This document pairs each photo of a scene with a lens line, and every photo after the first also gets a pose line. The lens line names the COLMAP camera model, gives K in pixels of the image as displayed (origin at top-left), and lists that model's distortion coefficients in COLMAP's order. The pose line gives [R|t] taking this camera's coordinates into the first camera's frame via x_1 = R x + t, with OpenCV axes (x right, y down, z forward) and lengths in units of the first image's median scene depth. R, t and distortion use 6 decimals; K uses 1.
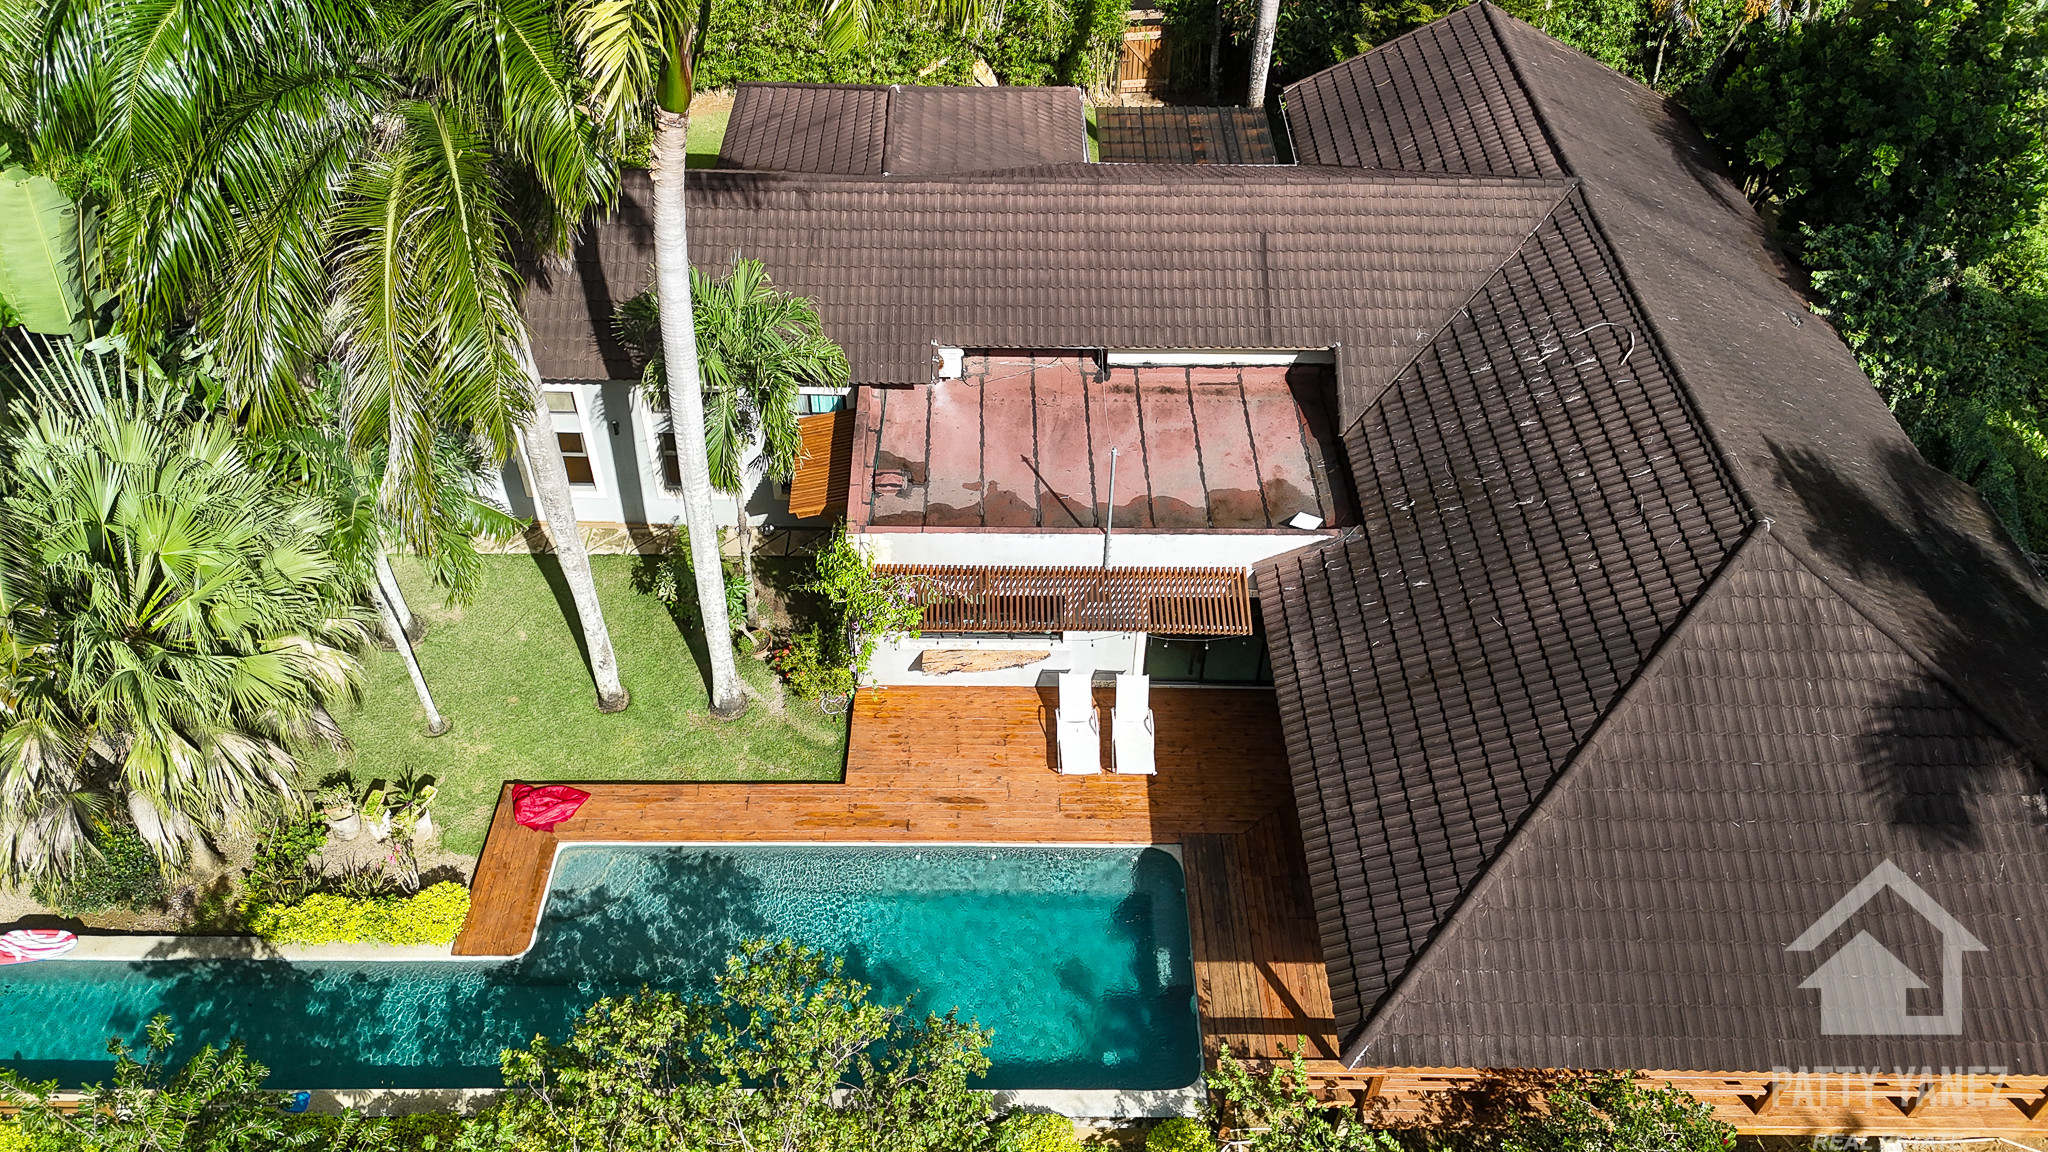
lens RADIAL K [[1506.0, 0, 996.4], [0, 1506.0, 588.0], [0, 0, 1]] dist [0.059035, -0.060986]
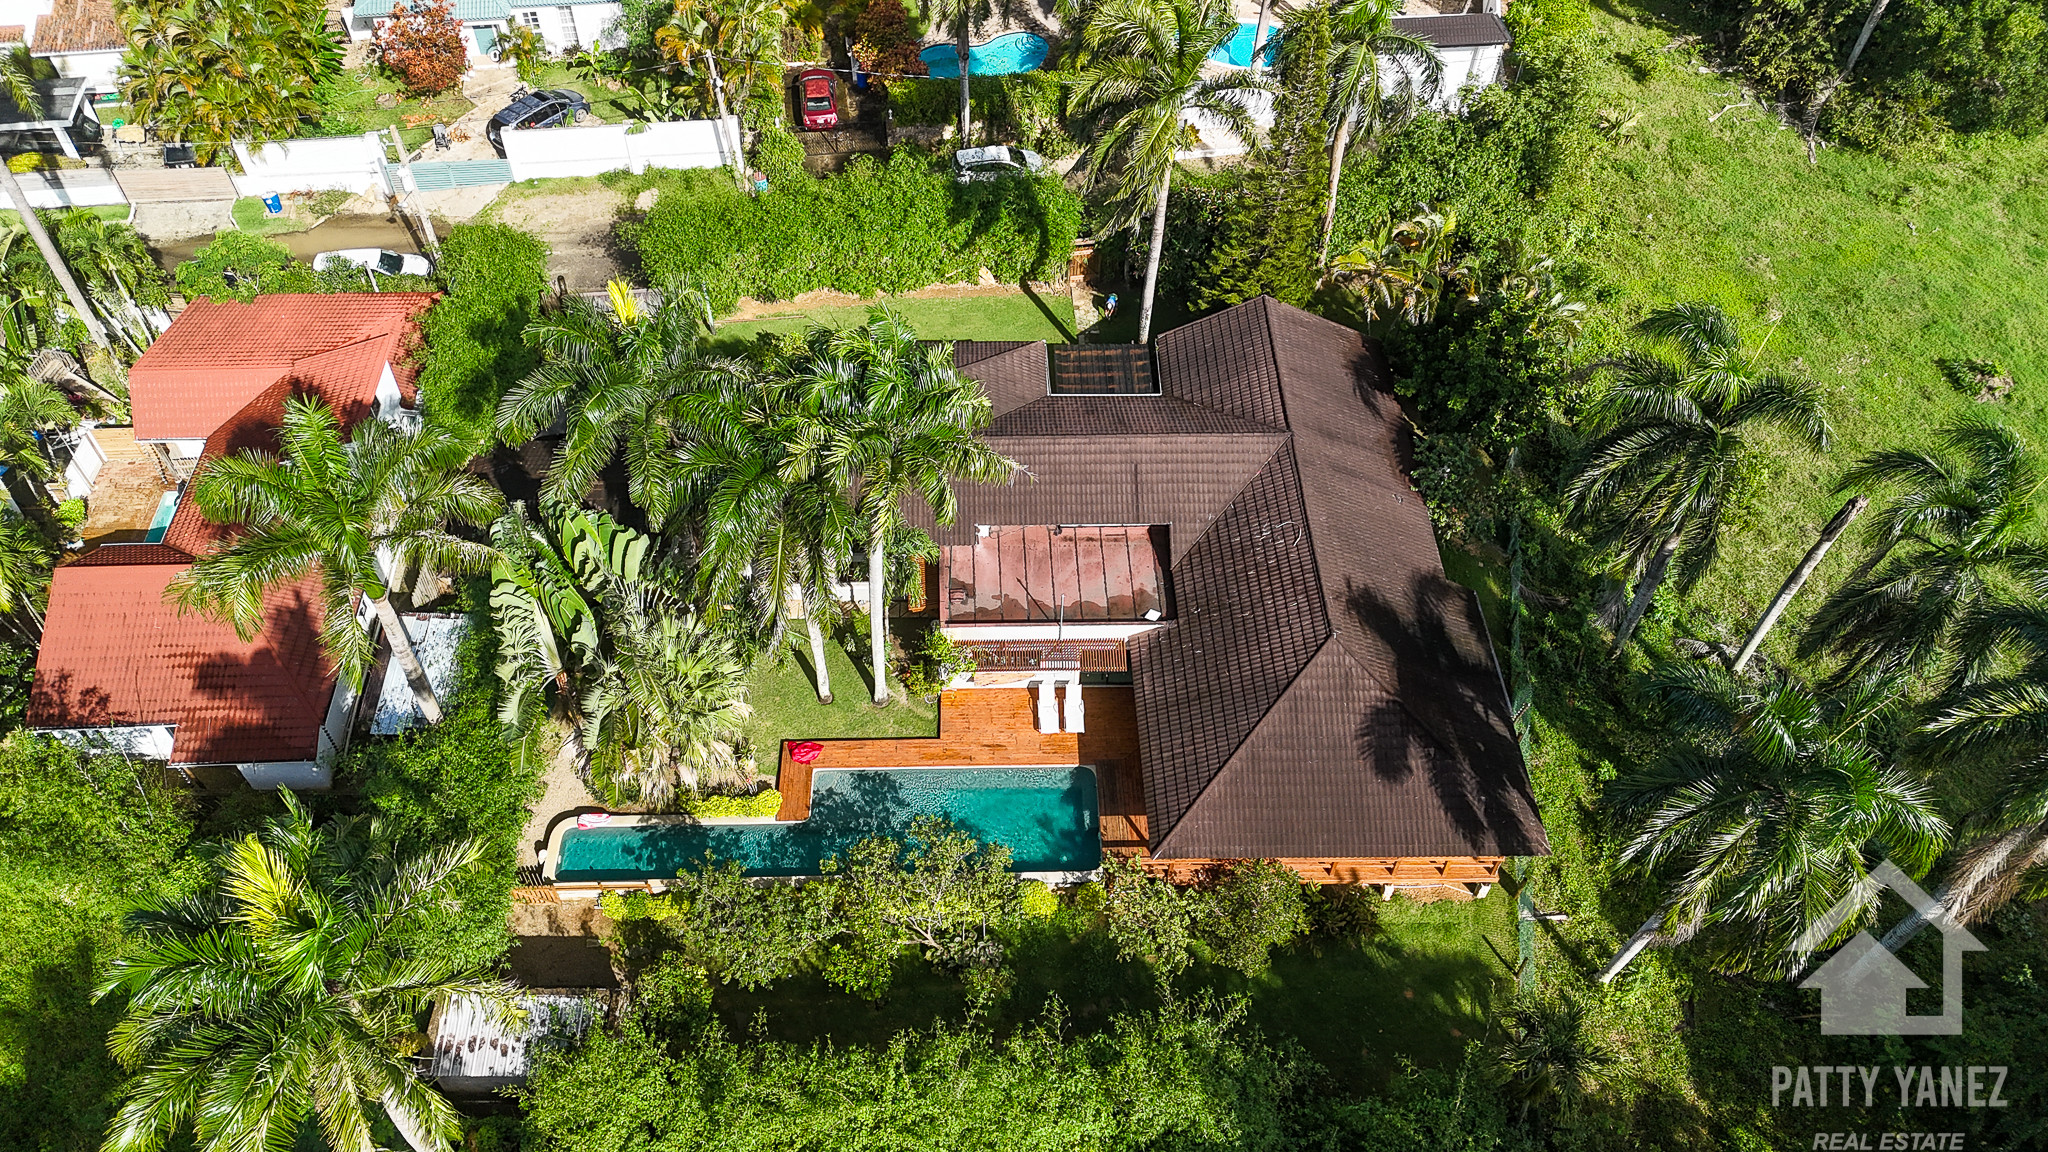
lens RADIAL K [[1506.0, 0, 996.4], [0, 1506.0, 588.0], [0, 0, 1]] dist [0.059035, -0.060986]
pose [[0.999683, -0.017575, 0.018048, -0.055978], [0.015377, 0.993198, 0.115414, -0.335862], [-0.019954, -0.115100, 0.993154, -1.130926]]
